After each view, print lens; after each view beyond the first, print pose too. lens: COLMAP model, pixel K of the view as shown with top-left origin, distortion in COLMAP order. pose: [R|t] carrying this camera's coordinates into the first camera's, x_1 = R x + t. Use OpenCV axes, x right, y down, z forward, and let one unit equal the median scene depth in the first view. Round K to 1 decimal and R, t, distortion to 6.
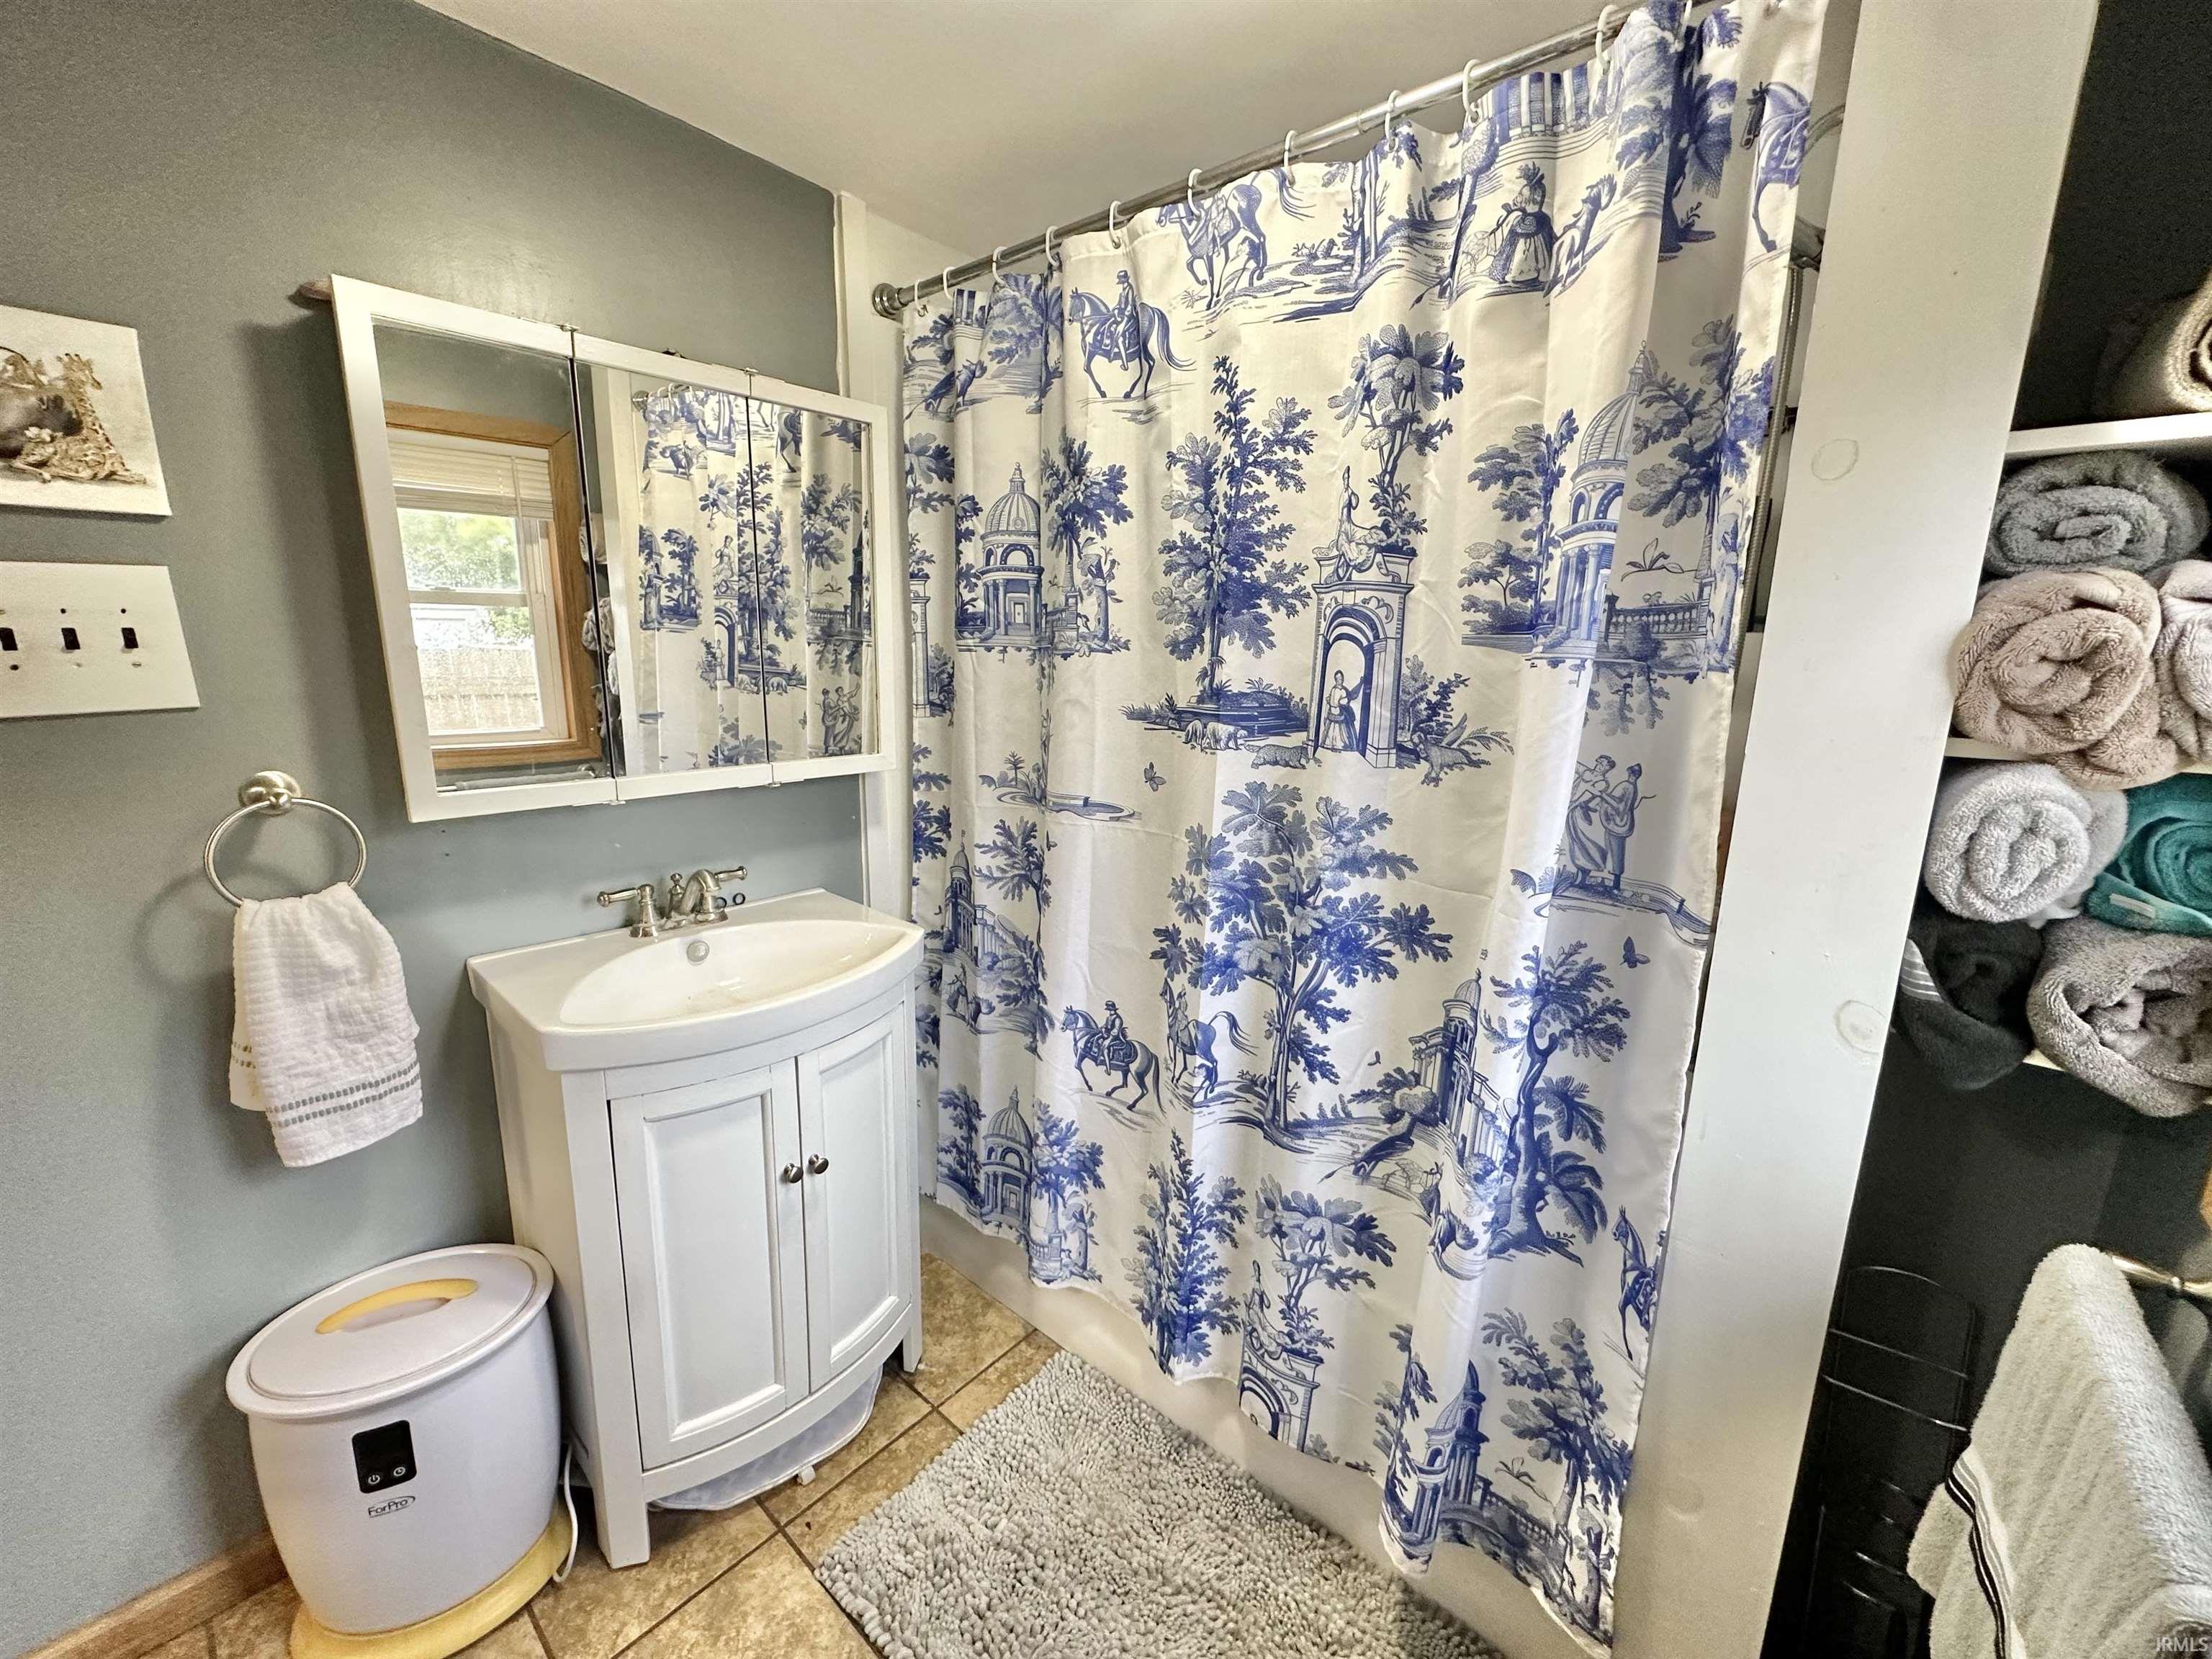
lens RADIAL K [[878.4, 0, 1103.7], [0, 878.4, 824.7], [0, 0, 1]] dist [-0.004166, 0.001076]
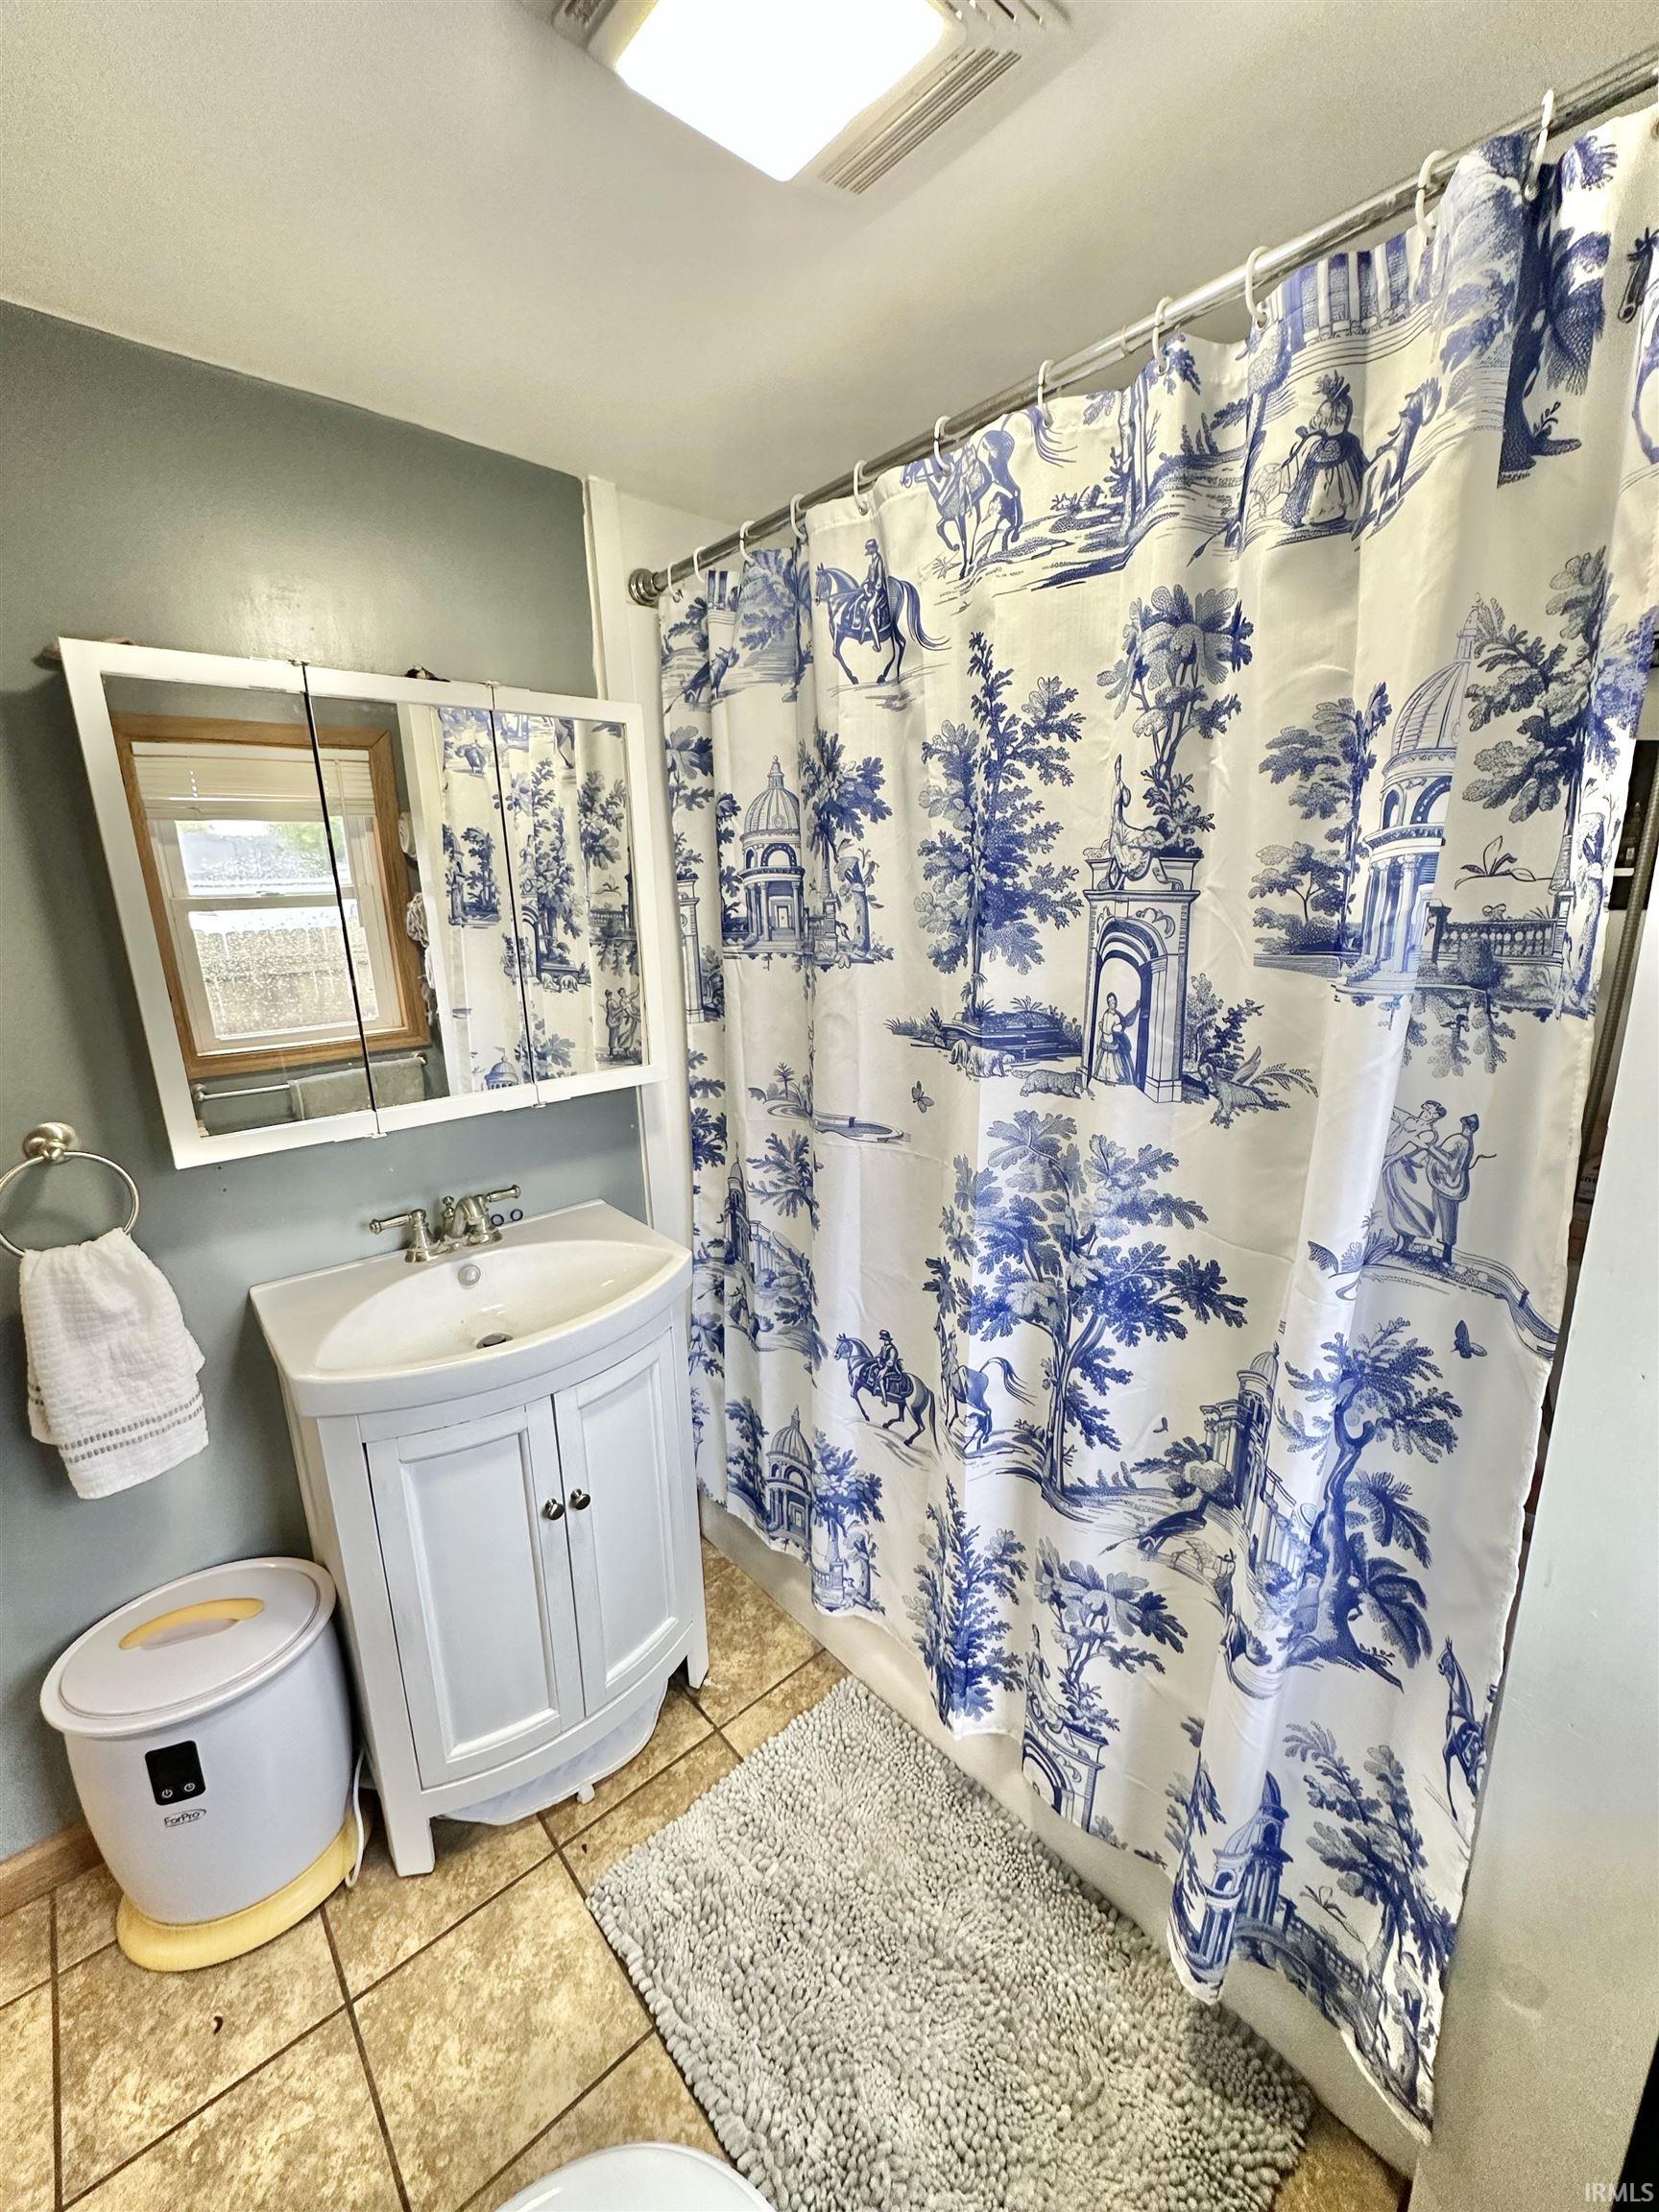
lens RADIAL K [[878.4, 0, 830.8], [0, 878.4, 1107.0], [0, 0, 1]] dist [-0.004166, 0.001076]
pose [[0.990186, -0.012713, -0.139174, 0.107595], [0.018672, 0.998960, 0.041596, -0.099689], [0.138500, -0.043787, 0.989394, 0.091857]]
